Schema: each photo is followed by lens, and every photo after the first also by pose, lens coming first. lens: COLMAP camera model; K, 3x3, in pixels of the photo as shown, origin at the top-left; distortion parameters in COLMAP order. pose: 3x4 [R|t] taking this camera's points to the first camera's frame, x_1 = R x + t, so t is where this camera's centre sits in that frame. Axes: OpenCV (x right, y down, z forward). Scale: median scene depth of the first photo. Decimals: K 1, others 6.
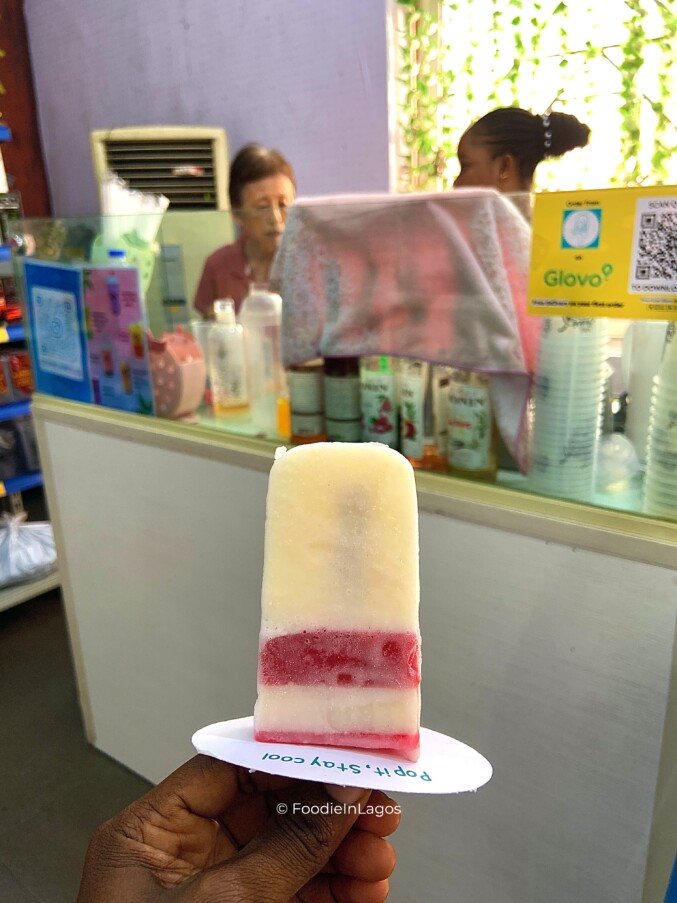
lens RADIAL K [[697.3, 0, 342.0], [0, 697.3, 453.2], [0, 0, 1]] dist [0.137147, -0.198650]
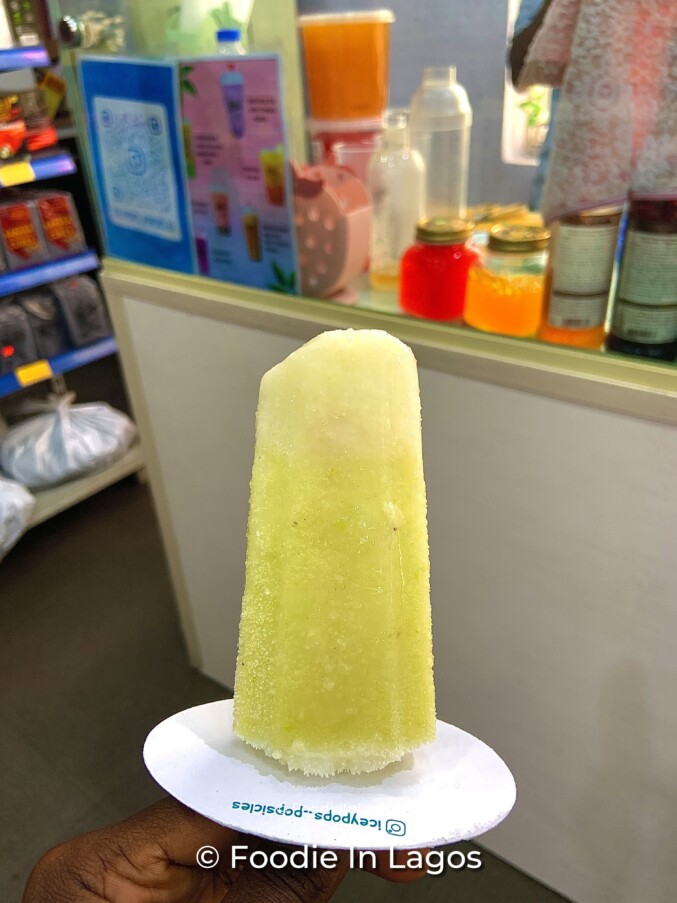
lens RADIAL K [[697.3, 0, 342.0], [0, 697.3, 453.2], [0, 0, 1]] dist [0.137147, -0.198650]
pose [[0.999792, -0.019377, -0.006367, -0.211267], [0.020306, 0.975066, 0.220985, -0.049916], [0.001926, -0.221069, 0.975256, 0.274569]]
